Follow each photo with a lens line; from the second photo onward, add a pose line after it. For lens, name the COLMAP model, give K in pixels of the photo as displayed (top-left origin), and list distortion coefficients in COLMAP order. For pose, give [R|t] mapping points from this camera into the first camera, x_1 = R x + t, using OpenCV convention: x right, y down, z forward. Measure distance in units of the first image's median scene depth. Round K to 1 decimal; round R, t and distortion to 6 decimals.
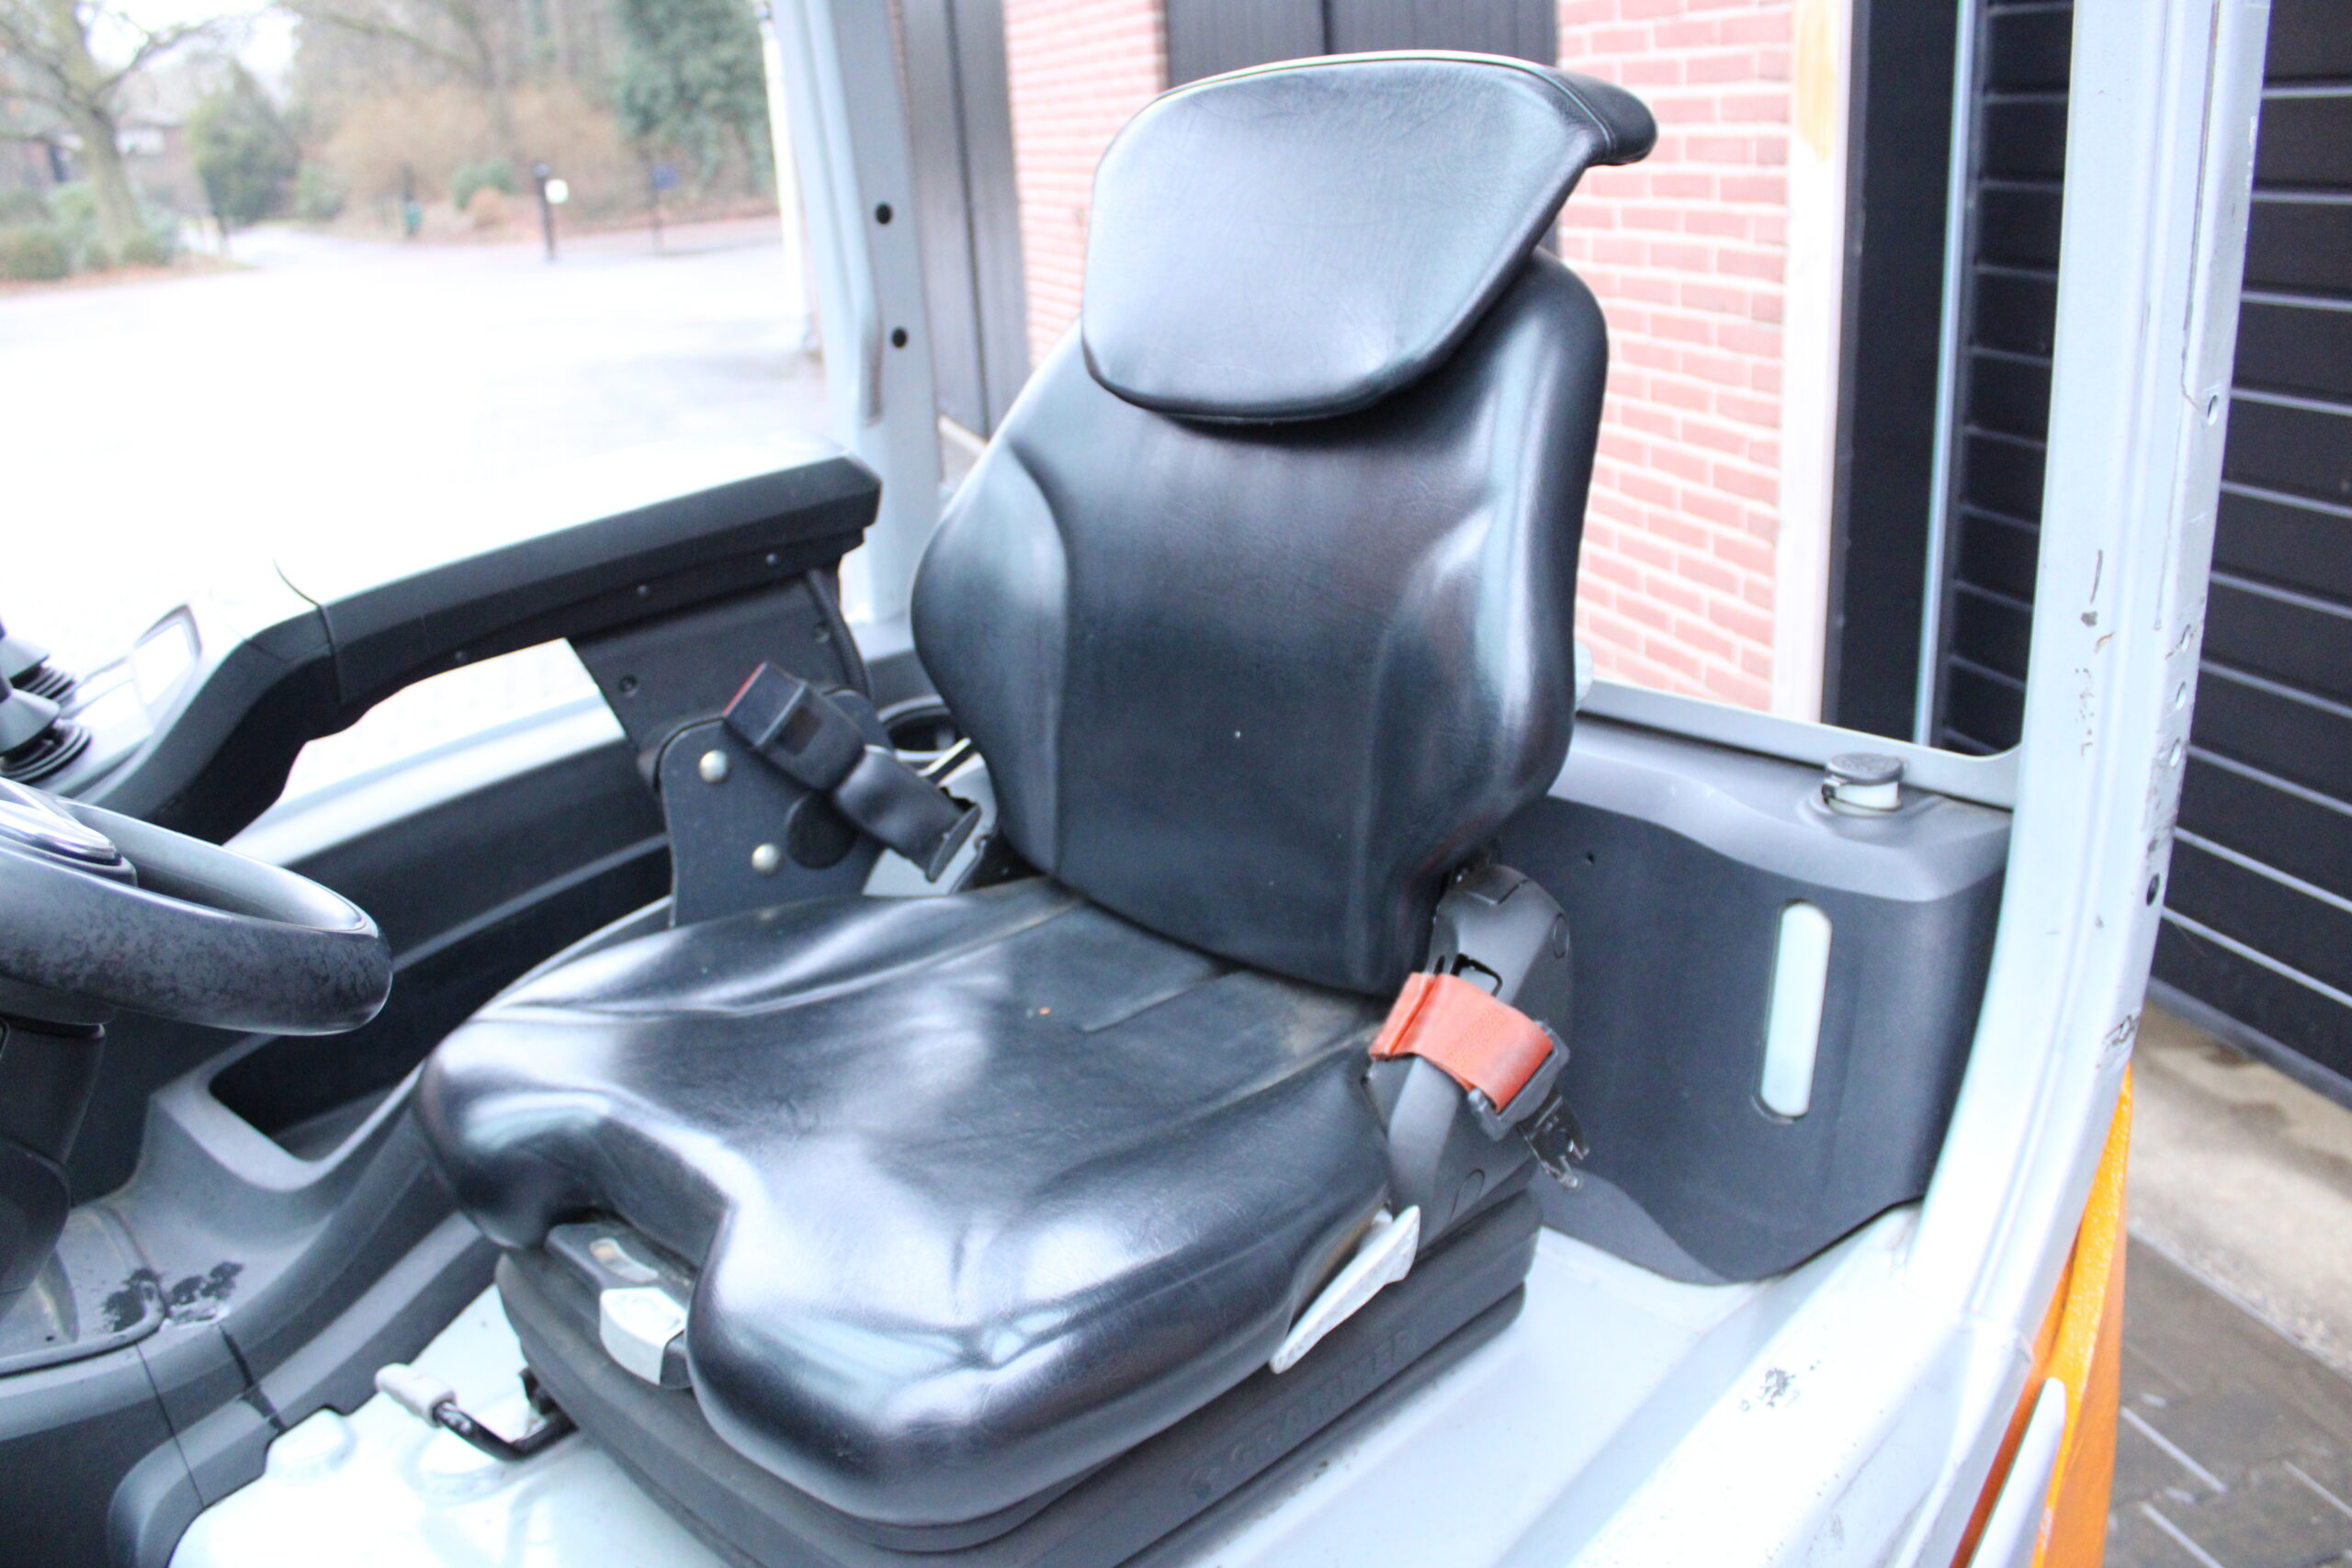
lens RADIAL K [[1952.7, 0, 1207.7], [0, 1952.7, 774.0], [0, 0, 1]] dist [-0.170228, 0.162643]
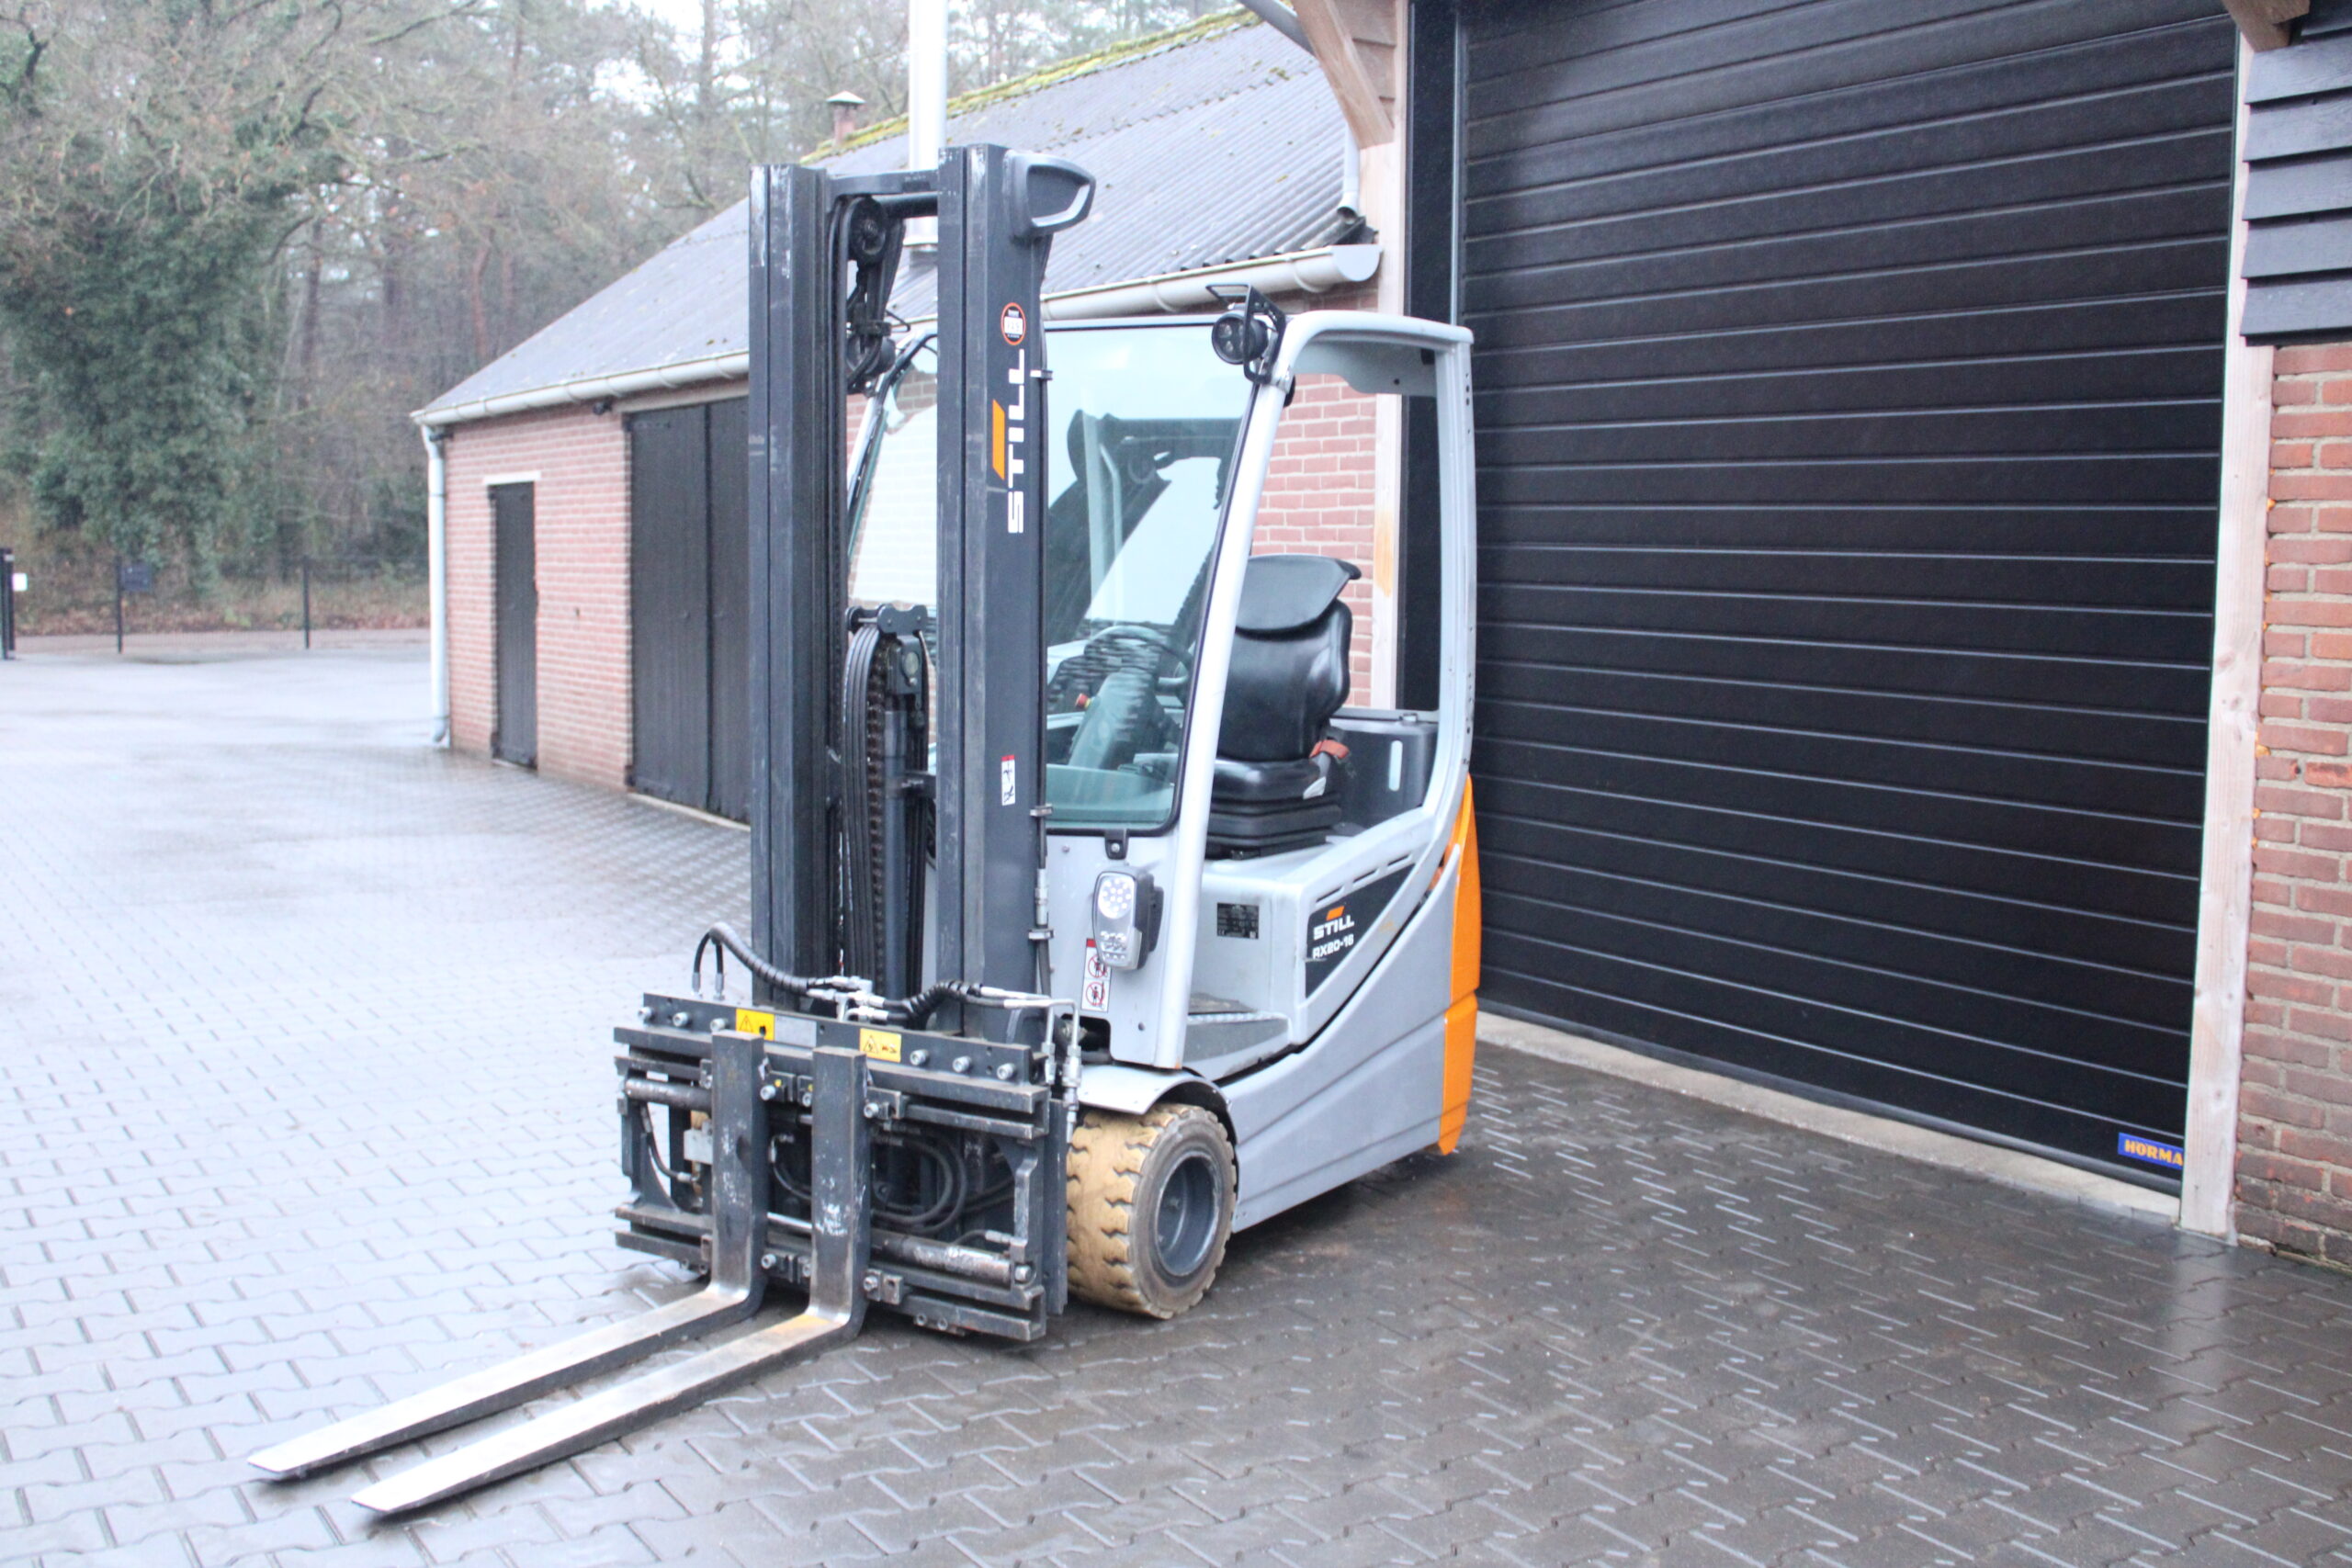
lens RADIAL K [[2389.4, 0, 1176.0], [0, 2389.4, 784.0], [0, 0, 1]] dist [-0.134321, 0.162268]
pose [[0.974046, 0.041910, 0.222435, -1.199647], [0.012009, 0.971757, -0.235680, 1.238297], [-0.226030, 0.232234, 0.946033, -3.476377]]
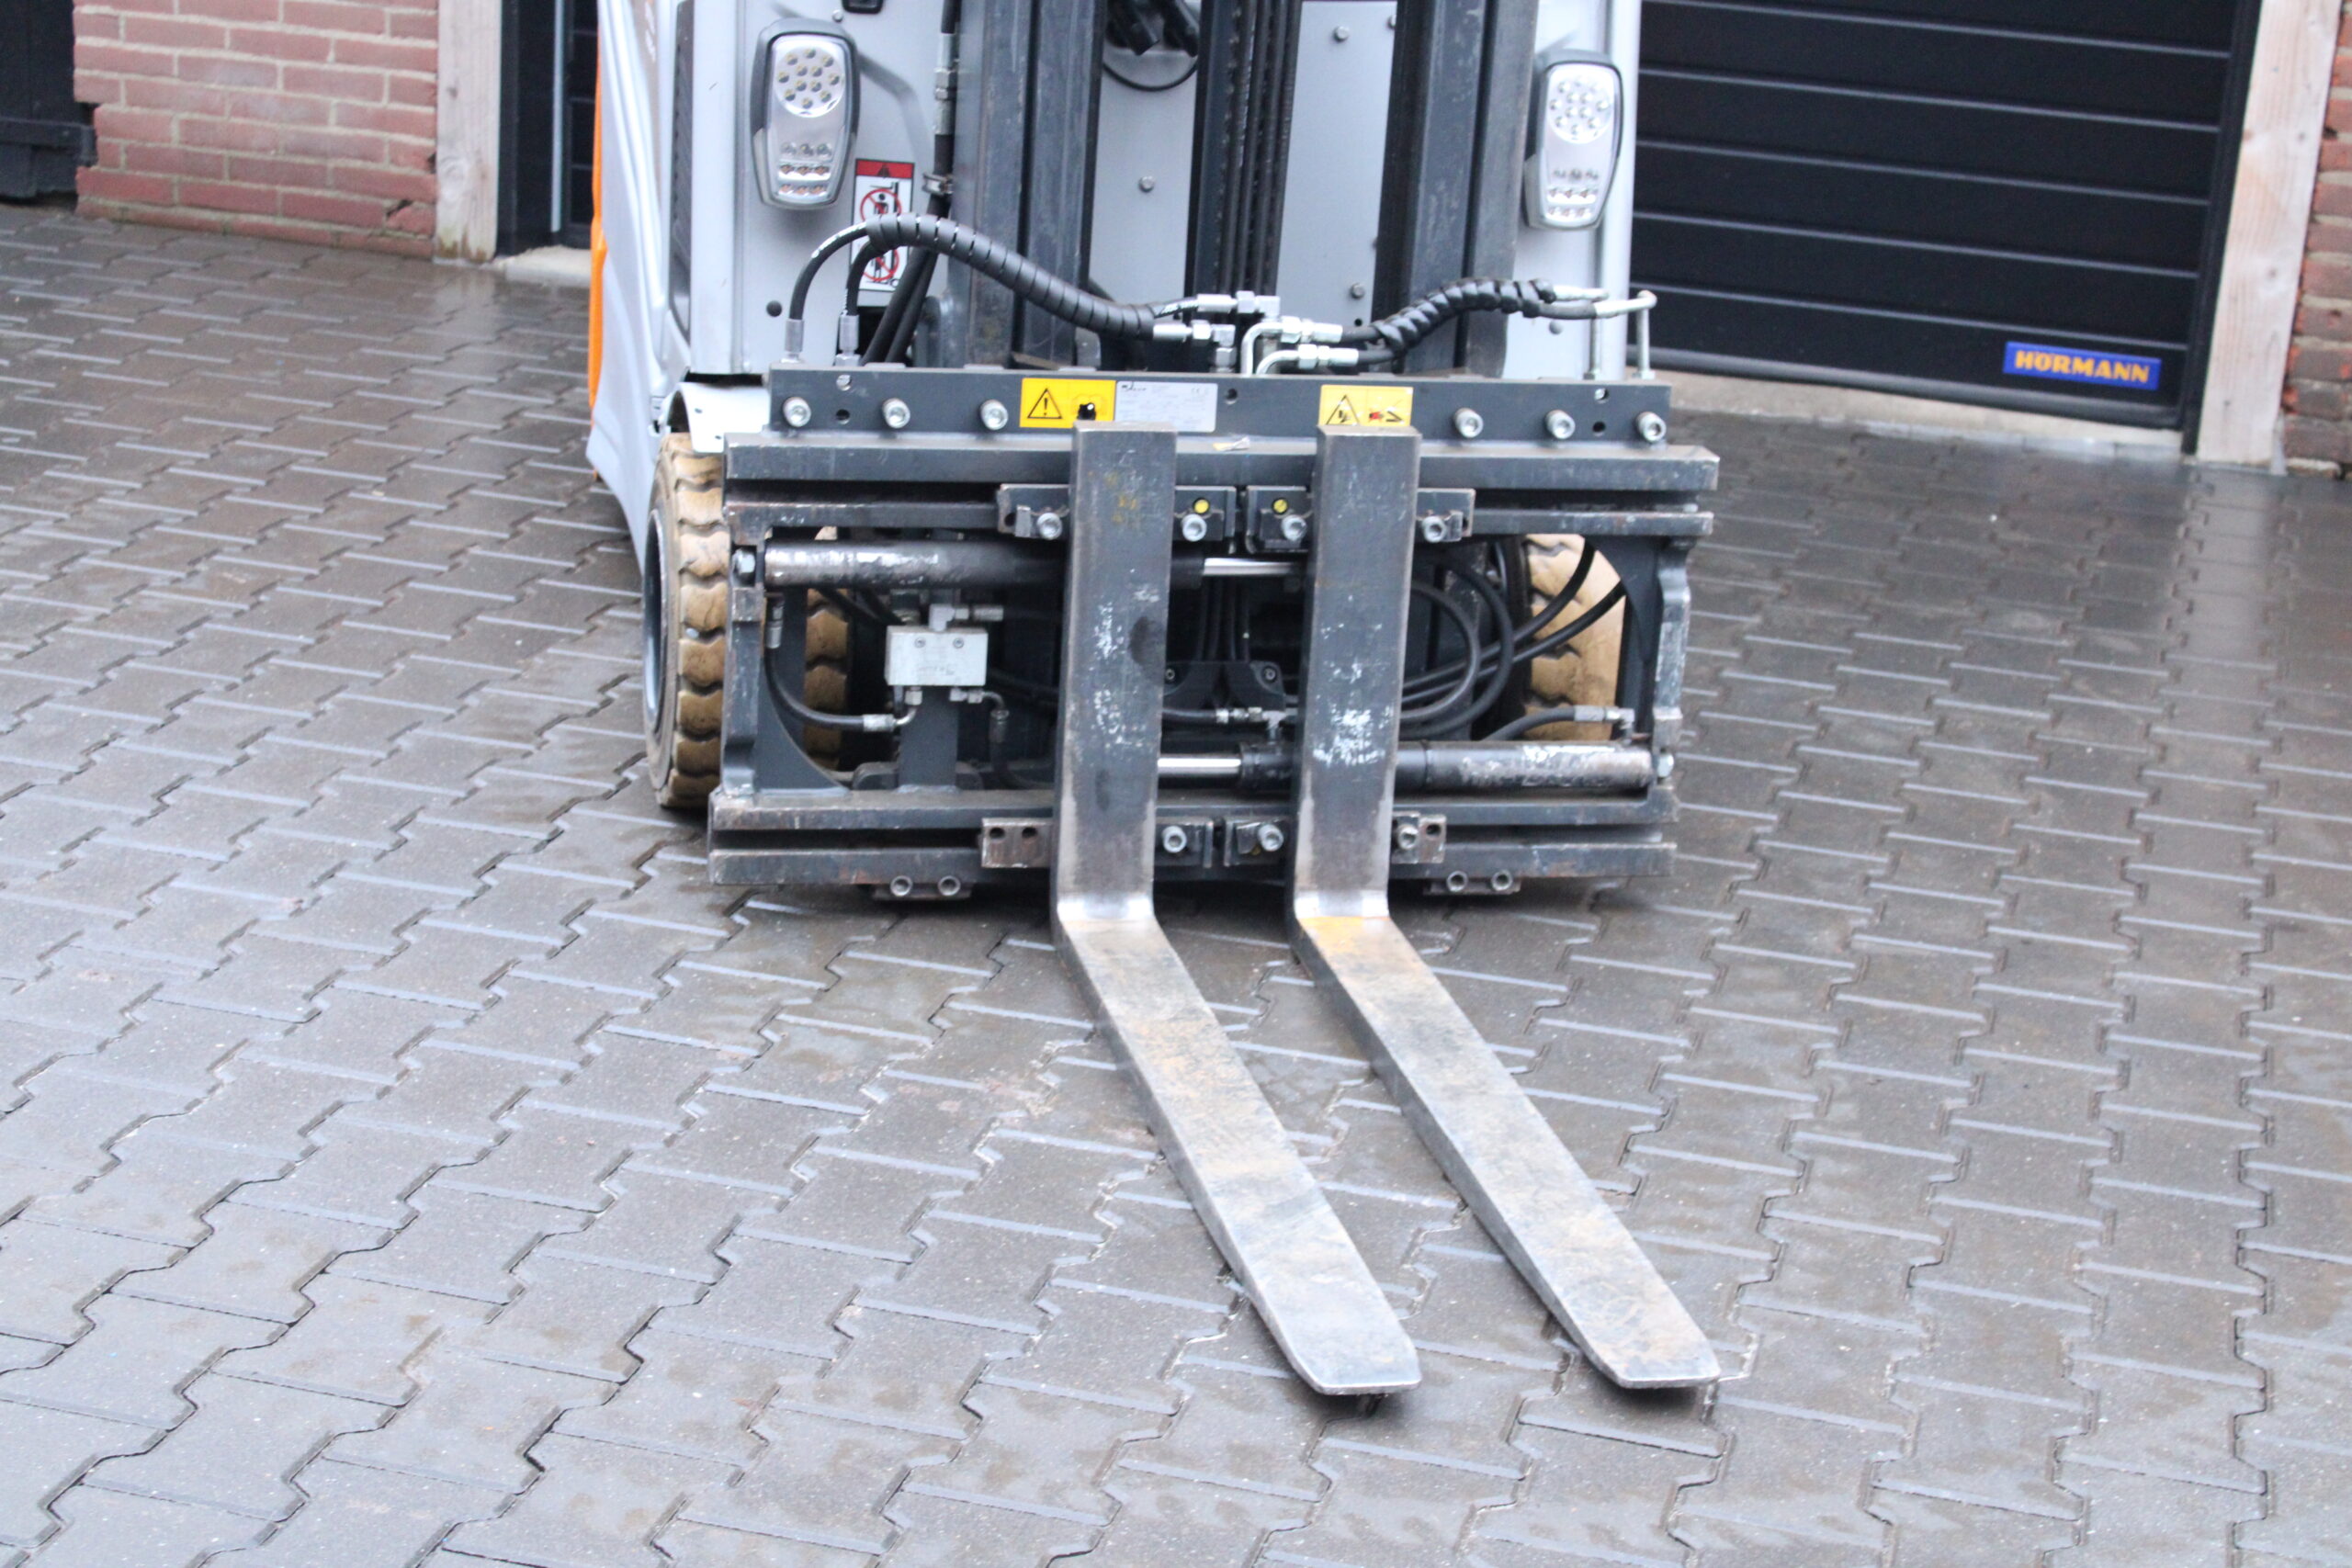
lens RADIAL K [[4169.4, 0, 1176.0], [0, 4169.4, 784.0], [0, 0, 1]] dist [-0.001067, 0.105268]
pose [[0.541866, -0.172246, 0.822625, -3.842229], [0.183919, 0.979353, 0.083915, 0.742264], [-0.820094, 0.105826, 0.562358, -1.617287]]
